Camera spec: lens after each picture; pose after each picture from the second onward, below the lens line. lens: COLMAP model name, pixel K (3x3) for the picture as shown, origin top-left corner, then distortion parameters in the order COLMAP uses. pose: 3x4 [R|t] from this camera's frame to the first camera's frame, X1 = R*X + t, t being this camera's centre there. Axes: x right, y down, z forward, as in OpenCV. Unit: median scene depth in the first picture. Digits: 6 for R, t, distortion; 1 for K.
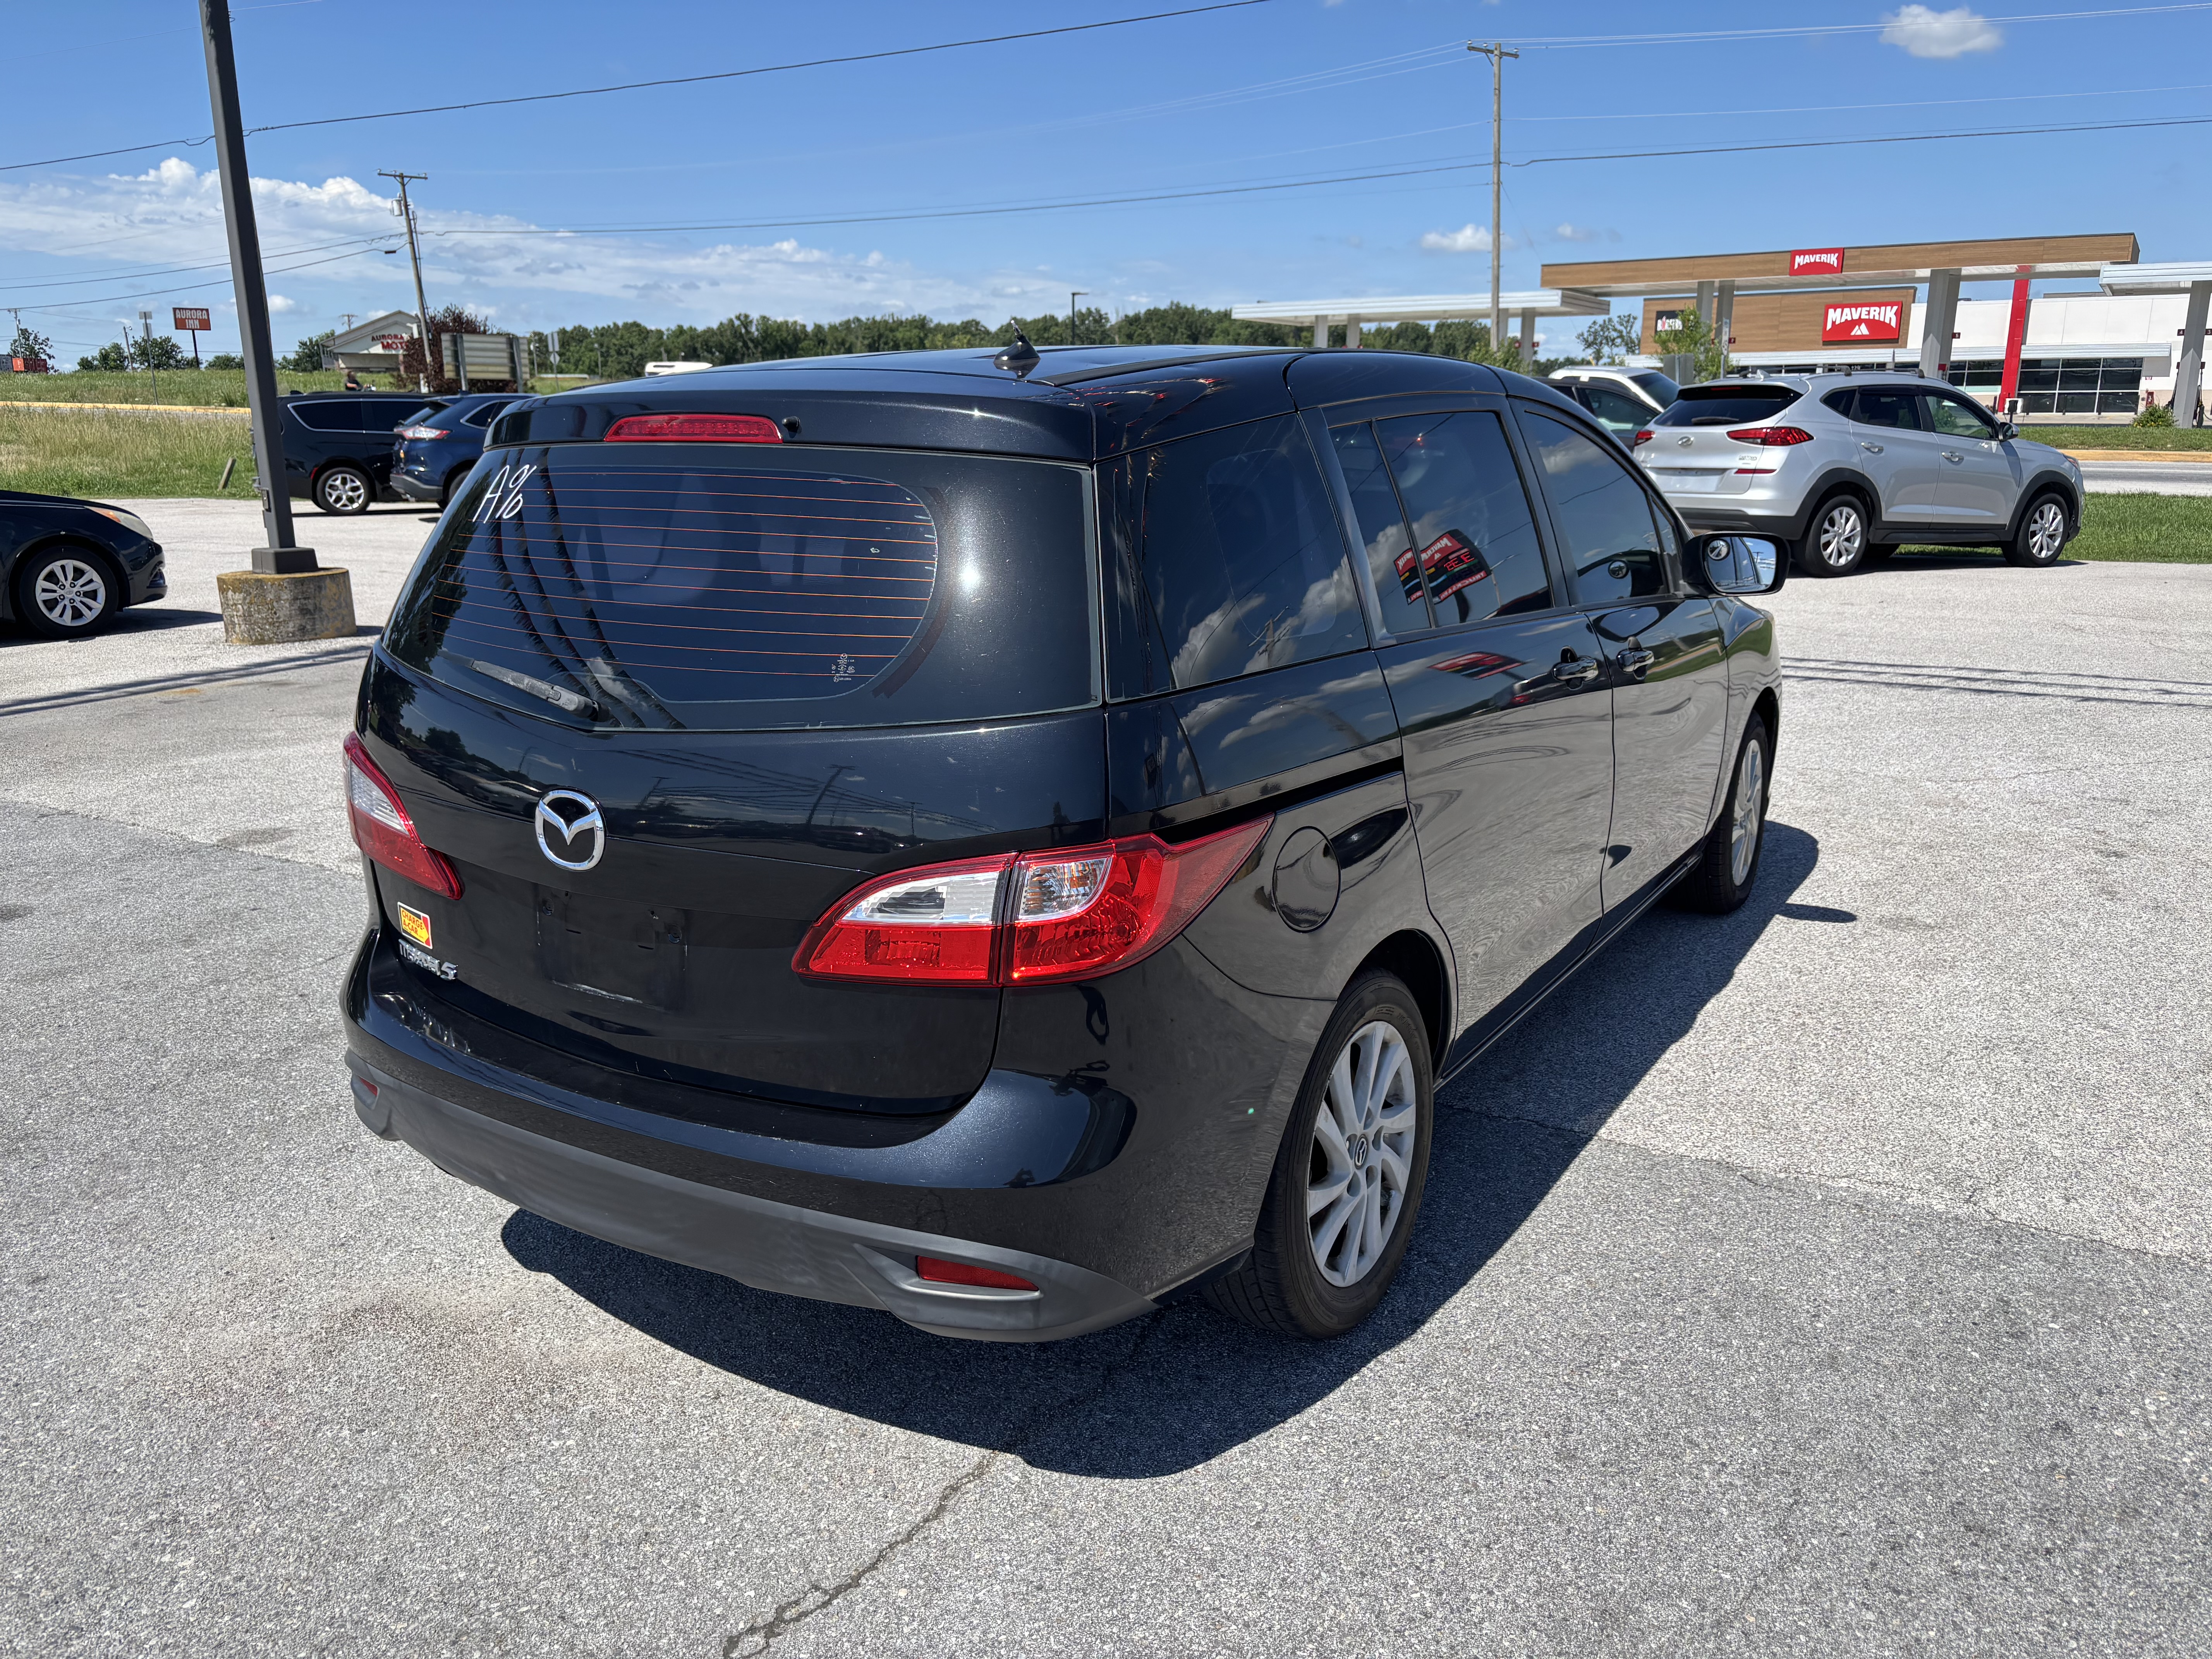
lens RADIAL K [[1670.4, 0, 1118.7], [0, 1670.4, 827.7], [0, 0, 1]] dist [0.037693, -0.031987]
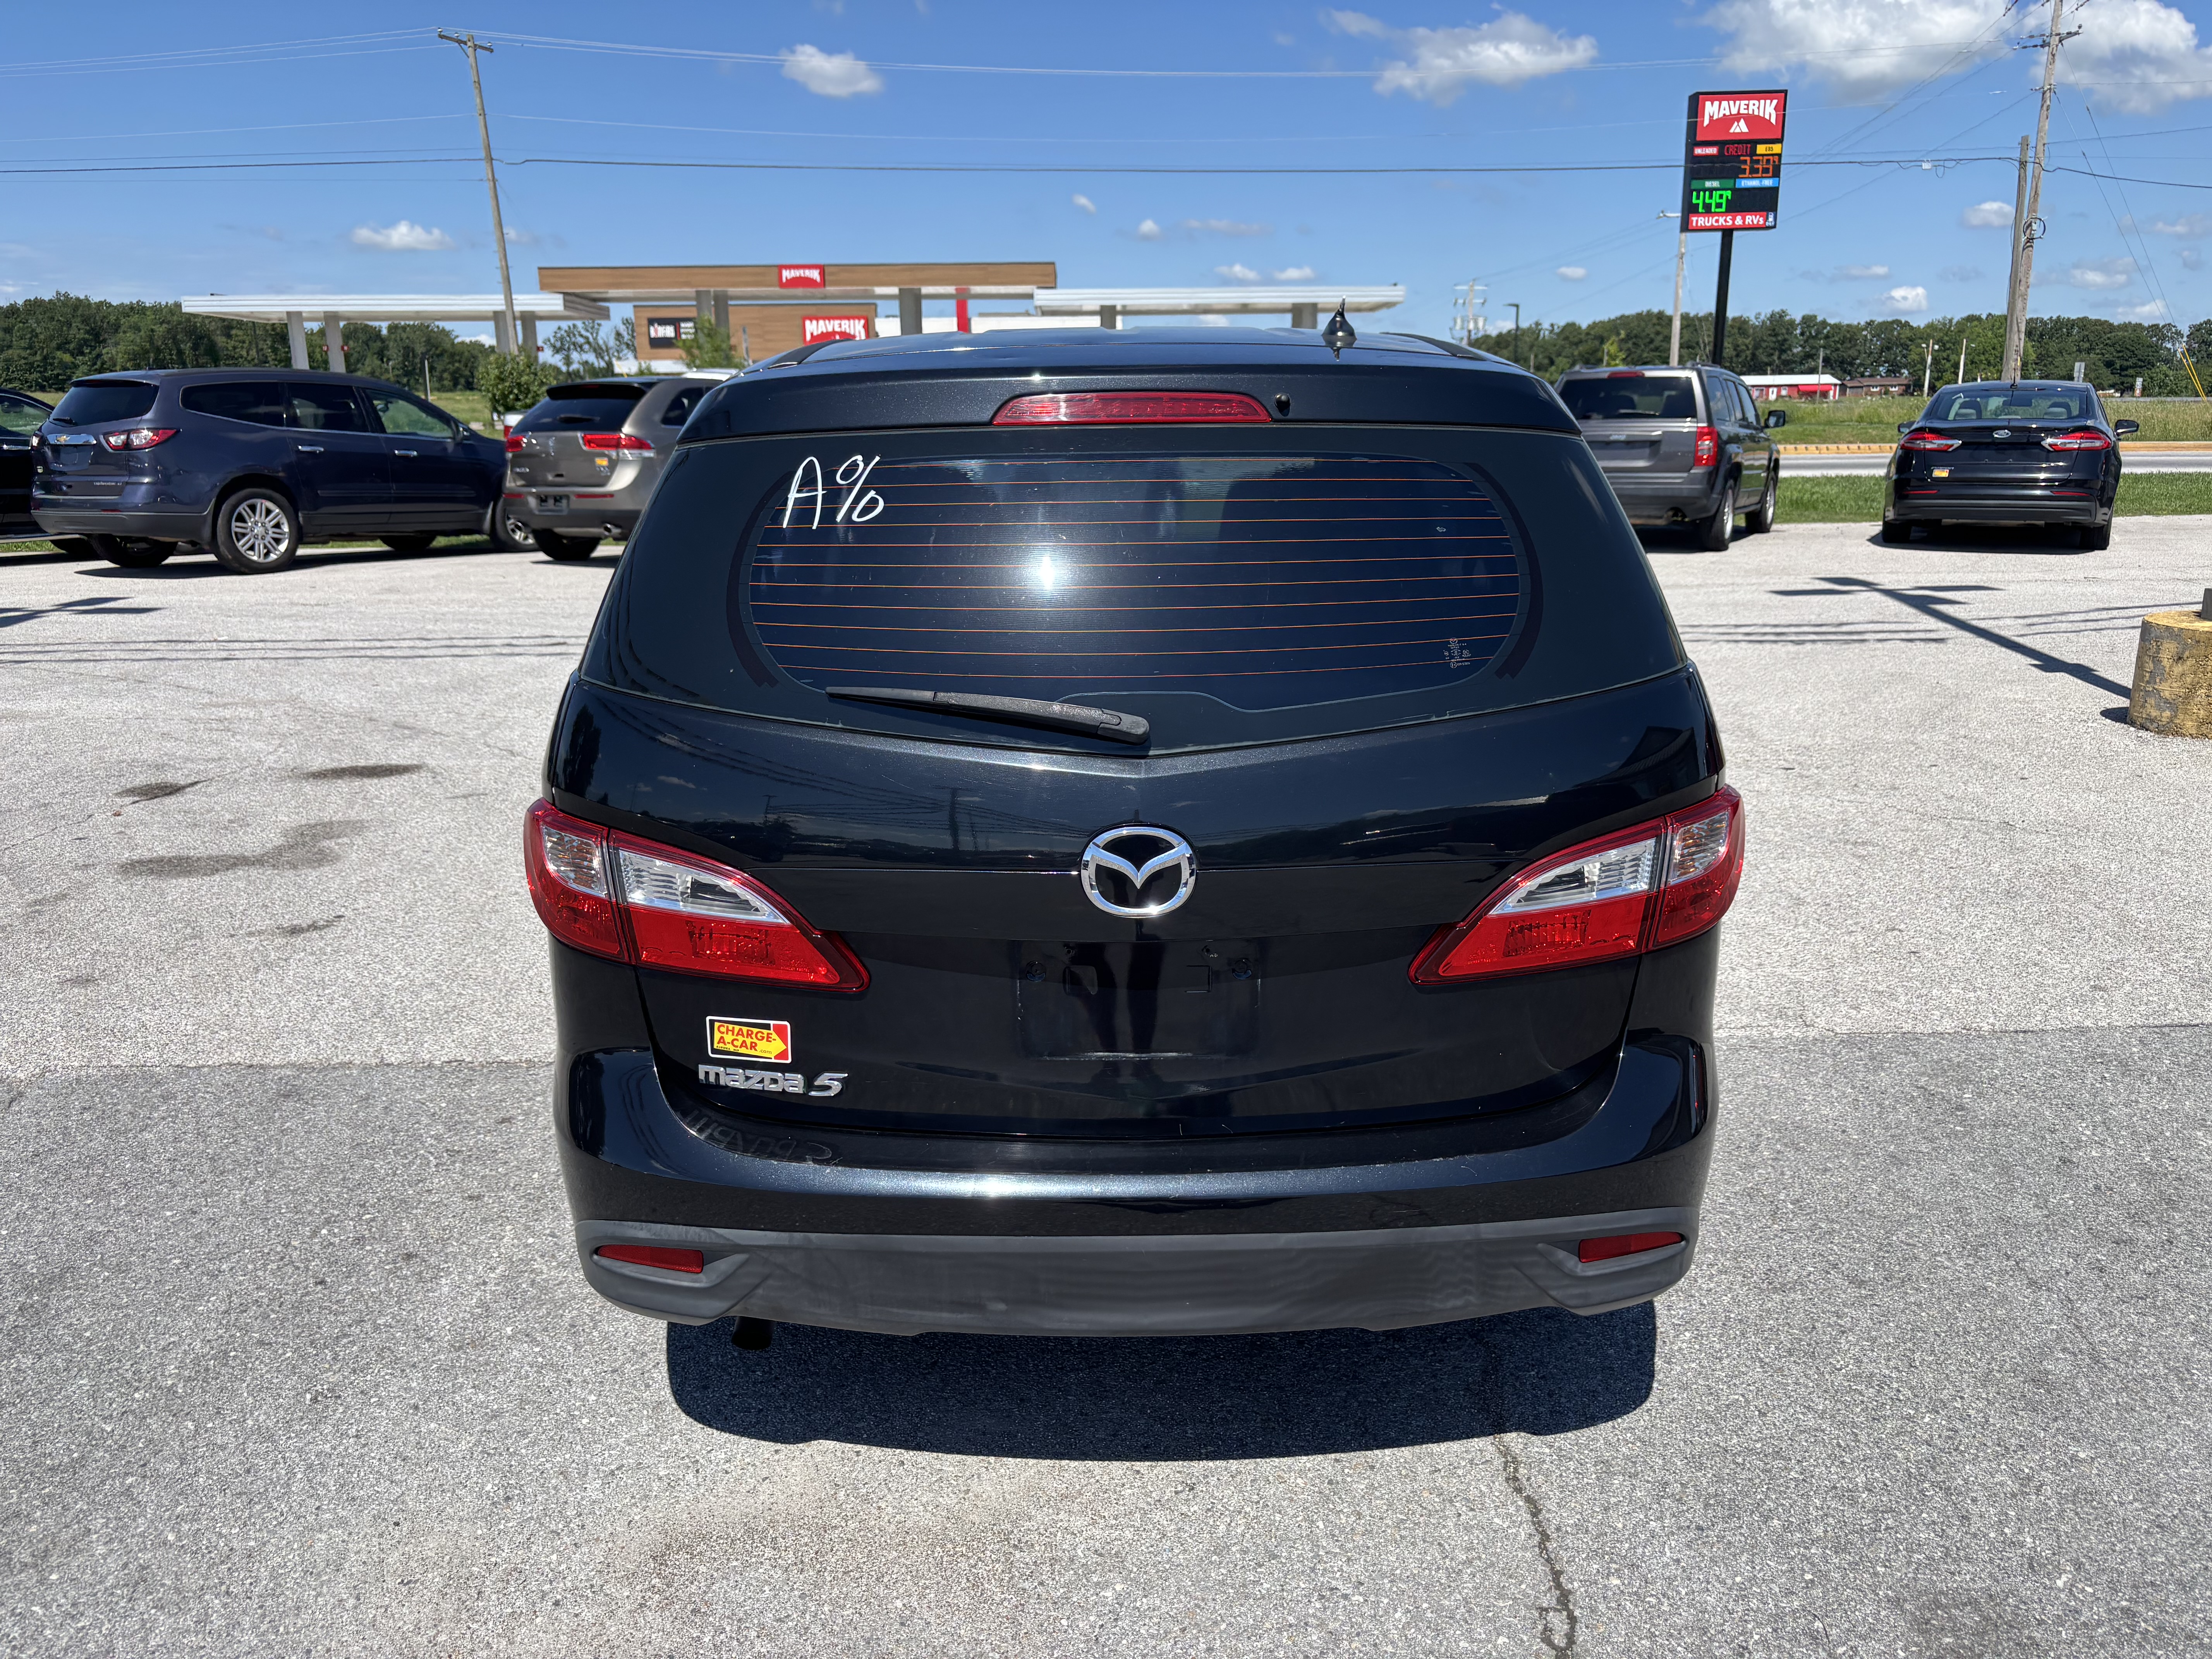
lens RADIAL K [[1670.4, 0, 1097.5], [0, 1670.4, 823.4], [0, 0, 1]] dist [0.037693, -0.031987]
pose [[0.845456, -0.133885, 0.516991, -0.567032], [0.136878, 0.990053, 0.032551, -0.039297], [-0.516207, 0.043244, 0.855372, 0.198147]]
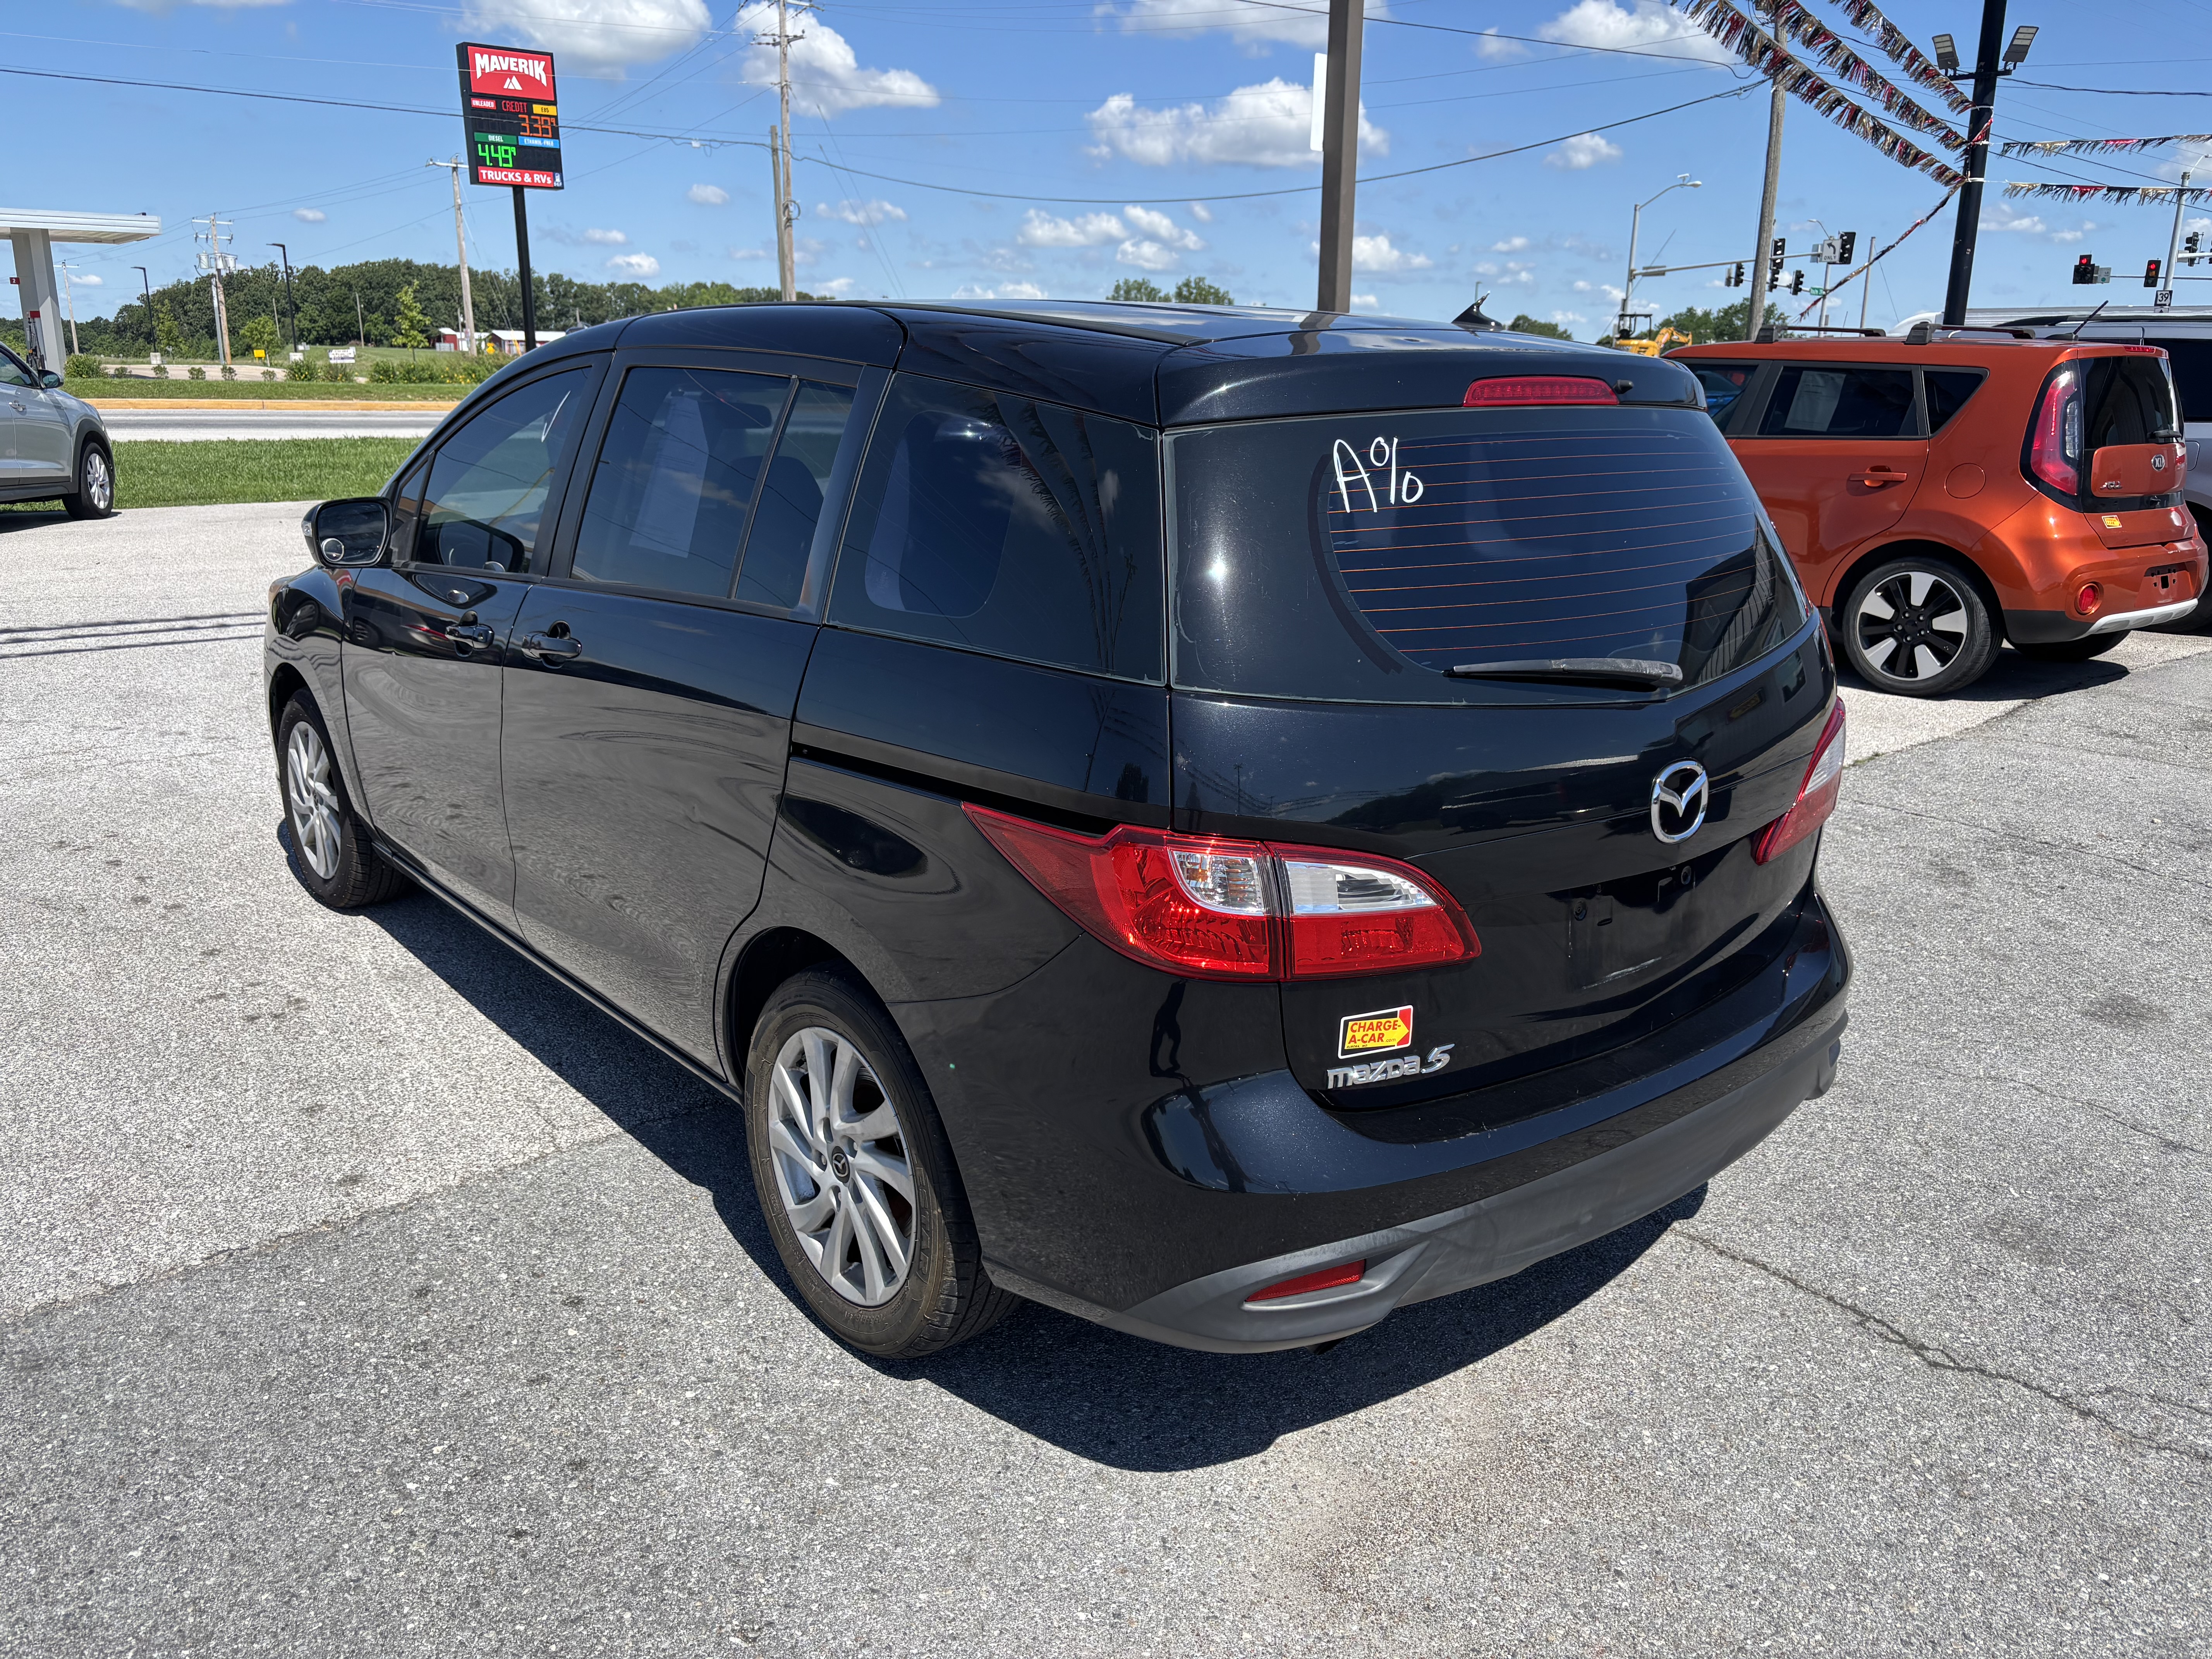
lens RADIAL K [[1670.4, 0, 1080.6], [0, 1670.4, 805.7], [0, 0, 1]] dist [0.037693, -0.031987]
pose [[0.326270, -0.235801, 0.915394, -0.967859], [0.218691, 0.960945, 0.169587, -0.173078], [-0.919631, 0.144857, 0.365095, 0.695435]]
